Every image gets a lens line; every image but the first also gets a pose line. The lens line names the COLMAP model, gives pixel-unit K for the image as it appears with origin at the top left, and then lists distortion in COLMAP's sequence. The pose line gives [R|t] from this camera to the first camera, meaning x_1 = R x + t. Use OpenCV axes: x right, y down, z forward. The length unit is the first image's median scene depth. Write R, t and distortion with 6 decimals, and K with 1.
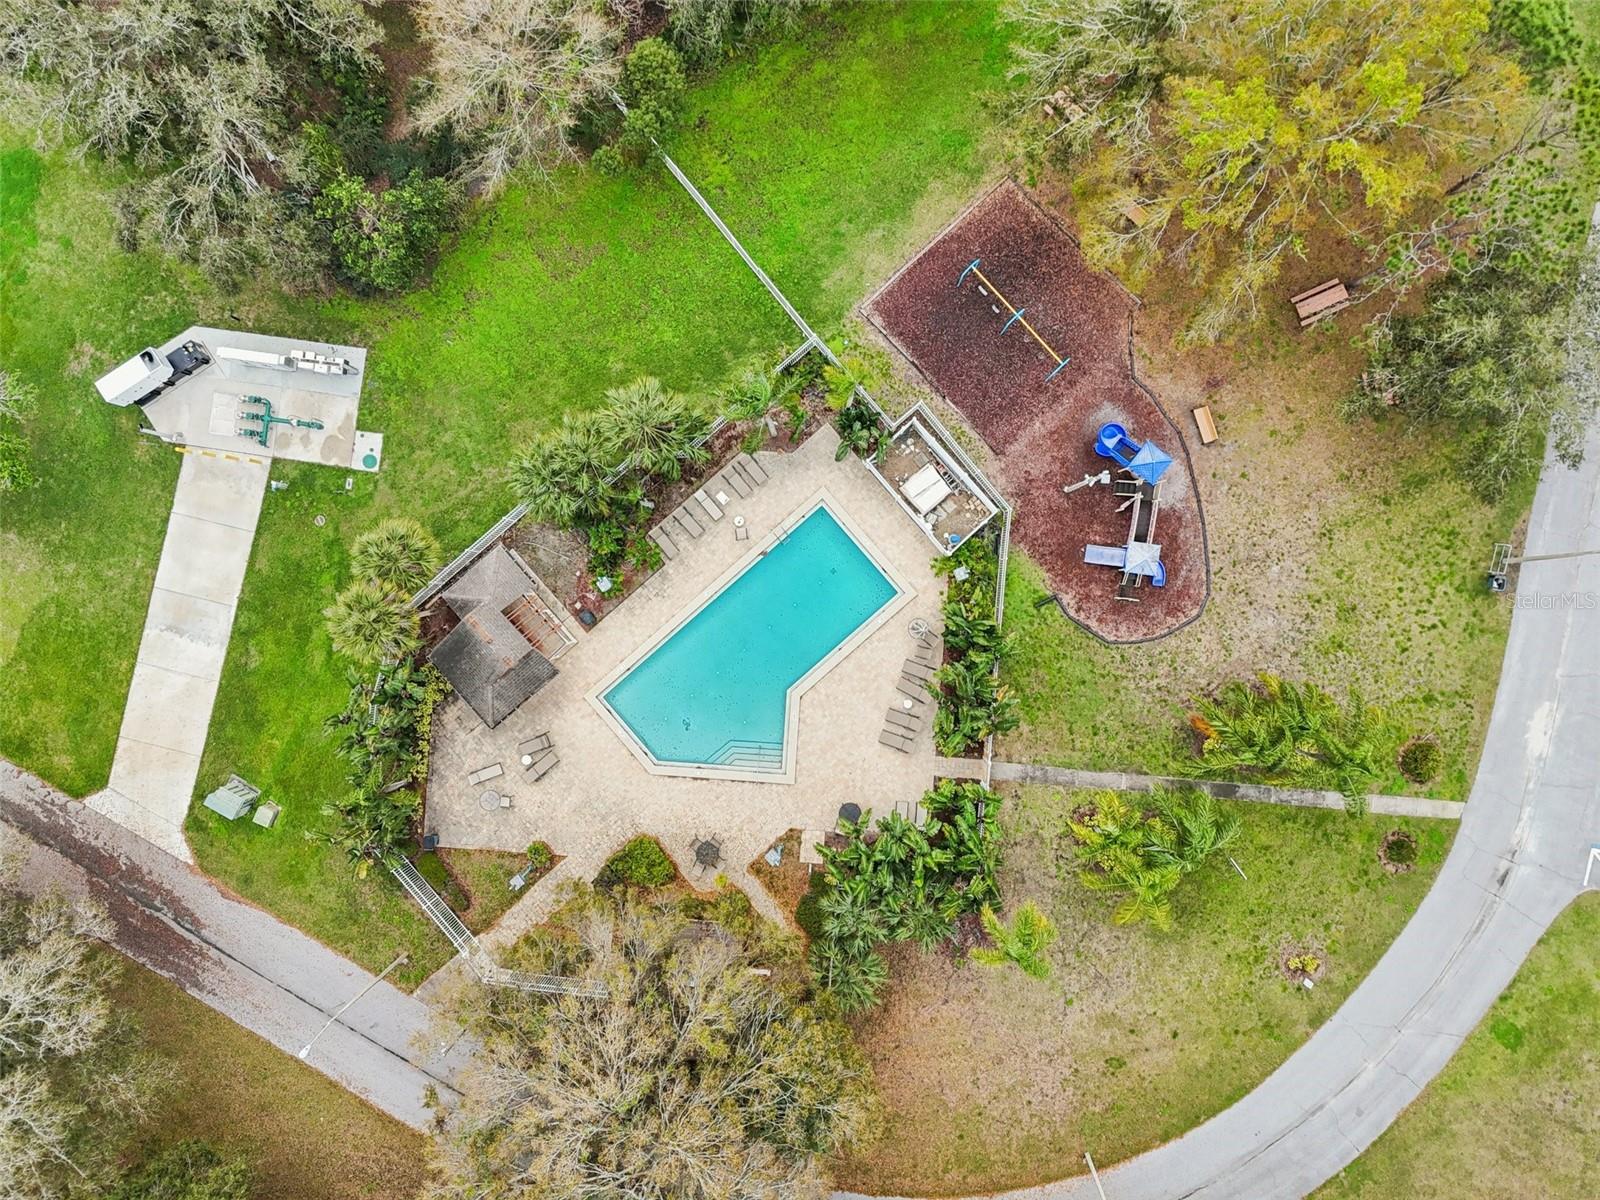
lens RADIAL K [[1174.8, 0, 800.0], [0, 1174.8, 600.0], [0, 0, 1]] dist [0.090722, -0.090767]
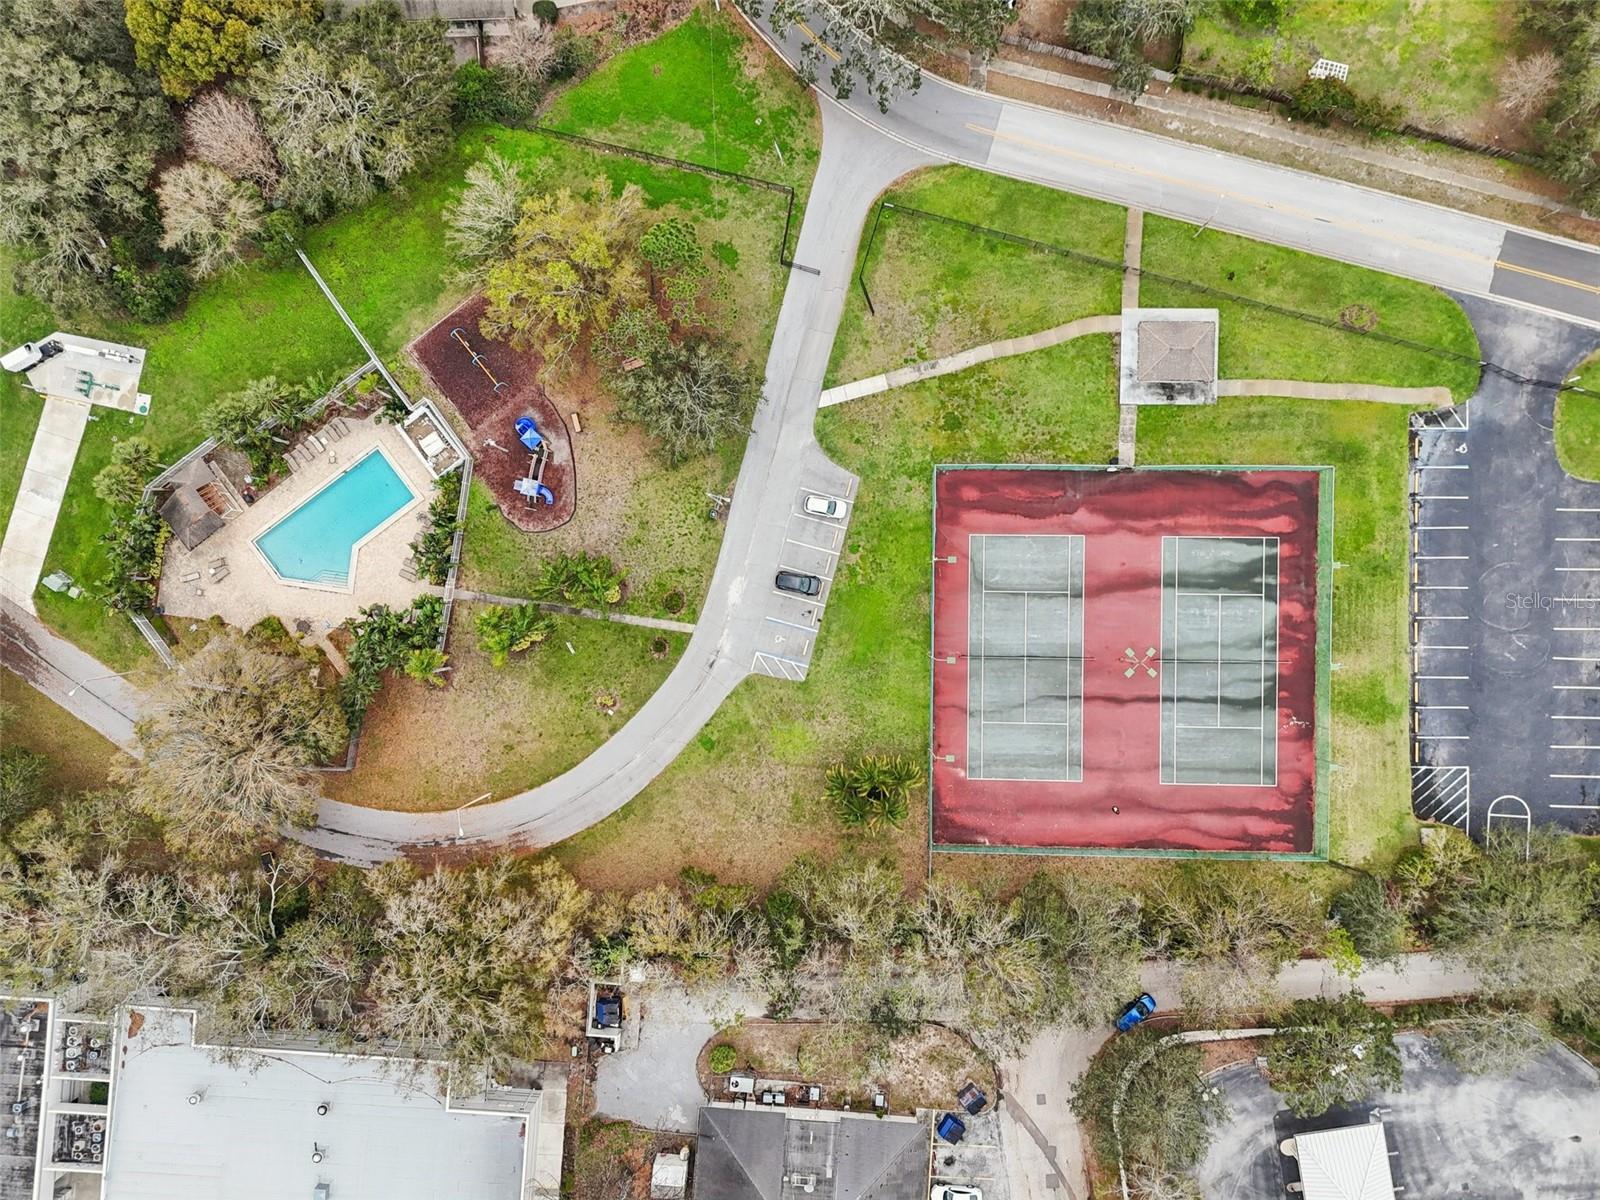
lens RADIAL K [[1174.8, 0, 800.0], [0, 1174.8, 600.0], [0, 0, 1]] dist [0.090722, -0.090767]
pose [[0.997531, 0.070124, -0.003919, 0.724580], [-0.070139, 0.997531, -0.003666, 0.122213], [0.003653, 0.003932, 0.999986, -0.919351]]
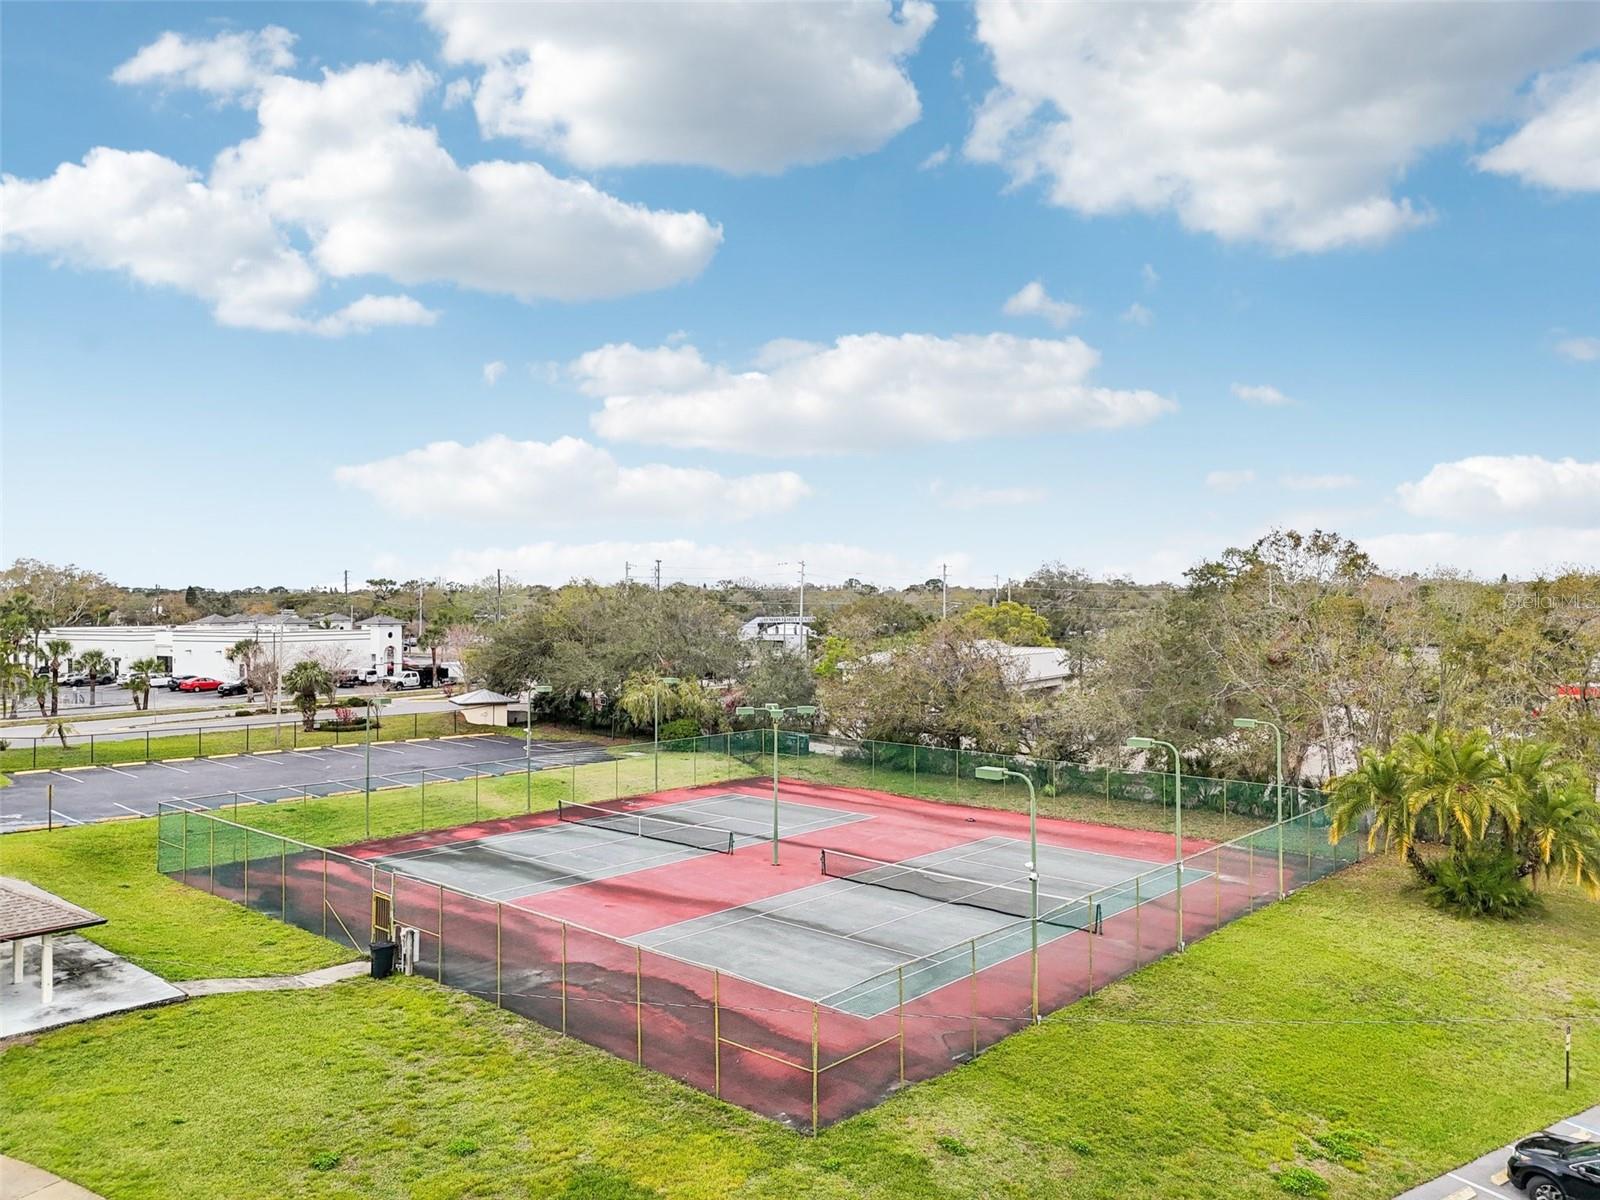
lens RADIAL K [[1174.8, 0, 800.0], [0, 1174.8, 600.0], [0, 0, 1]] dist [0.090722, -0.090767]
pose [[-0.705480, 0.026877, 0.708220, 0.614856], [0.708414, -0.003074, 0.705790, -0.409549], [0.021146, 0.999634, -0.016871, 0.771058]]
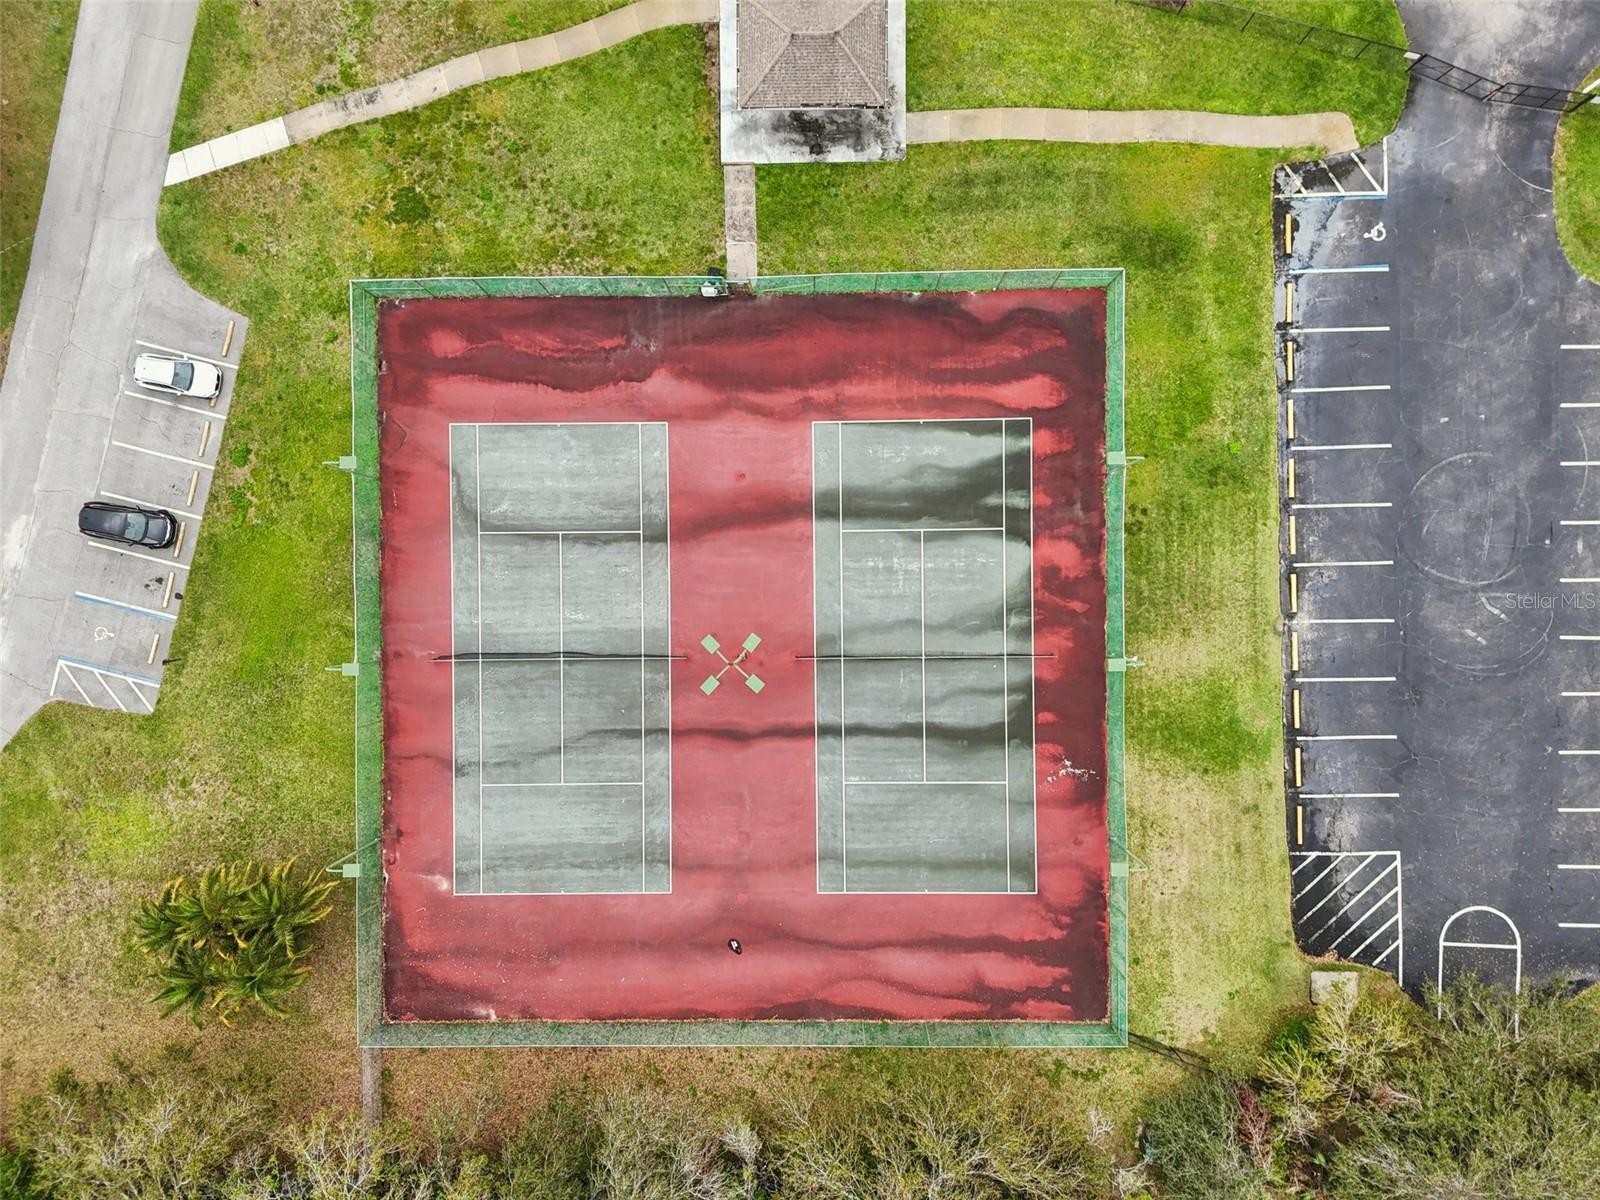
lens RADIAL K [[1174.8, 0, 800.0], [0, 1174.8, 600.0], [0, 0, 1]] dist [0.090722, -0.090767]
pose [[0.998779, 0.049250, -0.003824, 1.278782], [-0.049249, 0.998786, 0.000416, 0.122919], [0.003840, -0.000227, 0.999993, -0.024034]]
